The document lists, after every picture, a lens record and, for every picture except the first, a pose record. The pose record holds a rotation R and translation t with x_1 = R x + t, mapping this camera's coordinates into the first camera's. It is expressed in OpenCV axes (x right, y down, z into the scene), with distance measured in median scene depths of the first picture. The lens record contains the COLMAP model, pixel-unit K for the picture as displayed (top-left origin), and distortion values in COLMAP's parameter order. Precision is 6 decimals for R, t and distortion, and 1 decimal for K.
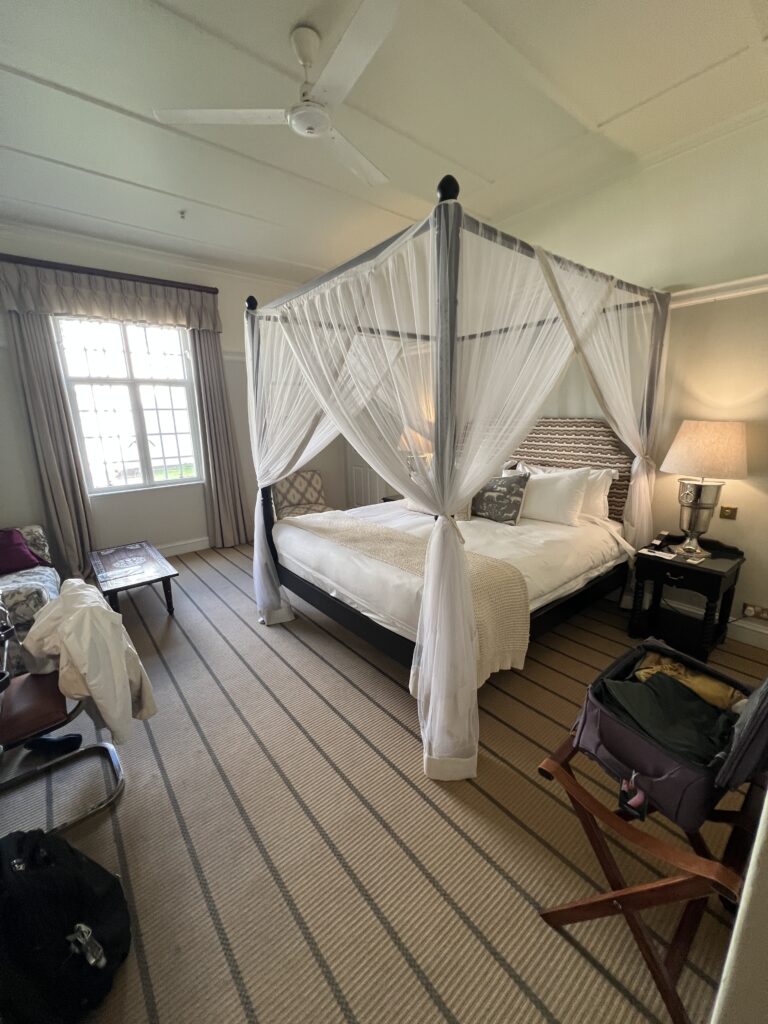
lens RADIAL K [[417.2, 0, 386.0], [0, 417.2, 511.3], [0, 0, 1]] dist [0.001643, -0.000109]
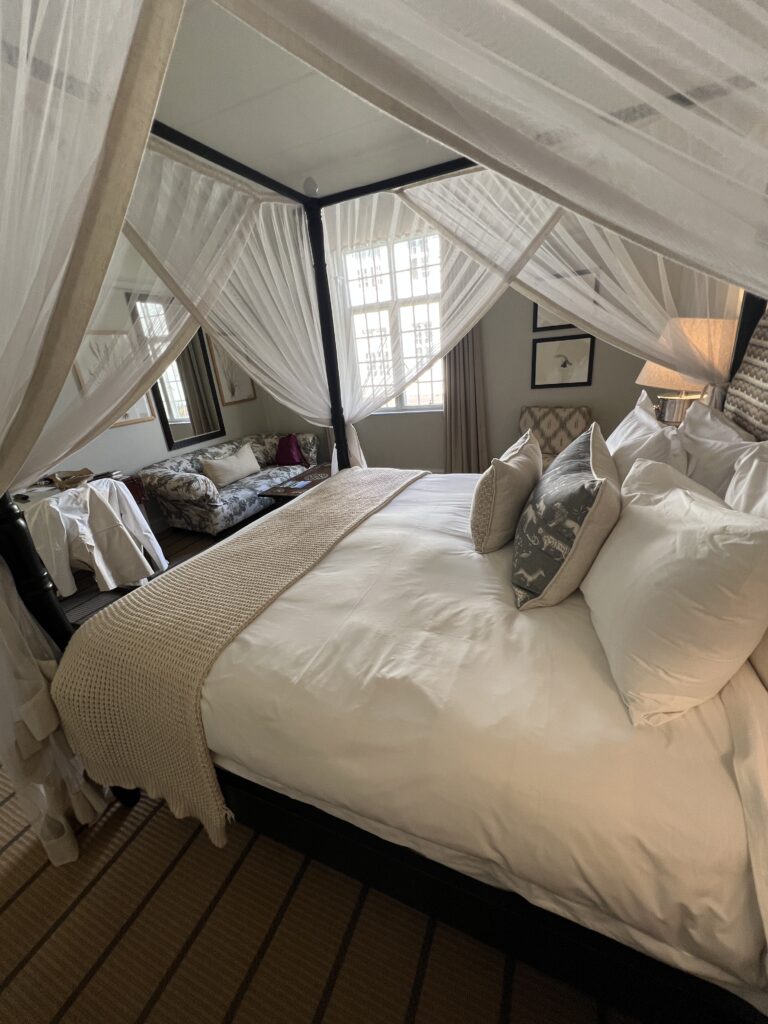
lens RADIAL K [[417.2, 0, 385.9], [0, 417.2, 511.8], [0, 0, 1]] dist [0.001643, -0.000109]
pose [[0.445502, 0.294056, -0.845612, 0.413492], [-0.123654, 0.955679, 0.267185, -0.102221], [0.886700, -0.014468, 0.462118, 0.538398]]
